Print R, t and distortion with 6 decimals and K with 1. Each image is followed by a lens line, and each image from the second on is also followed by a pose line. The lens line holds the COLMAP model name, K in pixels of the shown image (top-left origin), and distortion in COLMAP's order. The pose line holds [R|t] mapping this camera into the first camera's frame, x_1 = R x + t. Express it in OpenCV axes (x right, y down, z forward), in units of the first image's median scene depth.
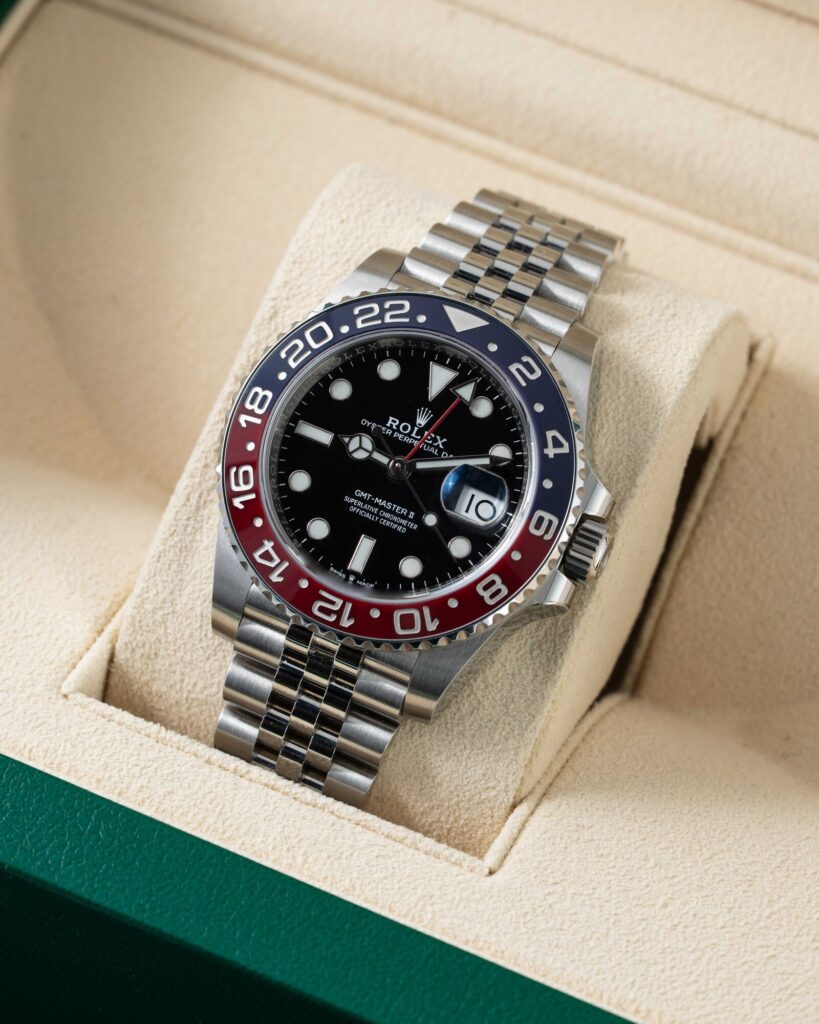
lens RADIAL K [[4777.3, 0, 405.6], [0, 4777.3, 510.7], [0, 0, 1]] dist [-0.010308, 0.000000]
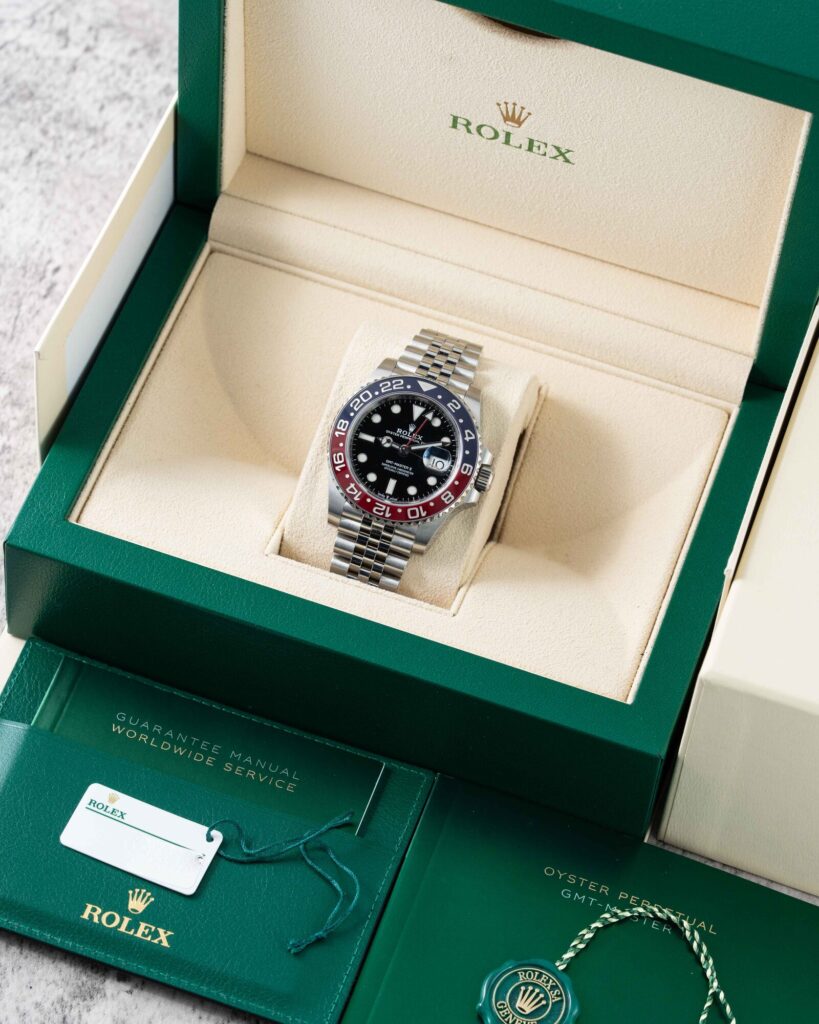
lens RADIAL K [[4777.3, 0, 409.7], [0, 4777.3, 511.6], [0, 0, 1]] dist [-0.010308, 0.000000]
pose [[0.992359, -0.064586, 0.105126, -0.250166], [0.064857, 0.997894, 0.000847, 0.020022], [-0.104959, 0.005978, 0.994459, -1.369481]]
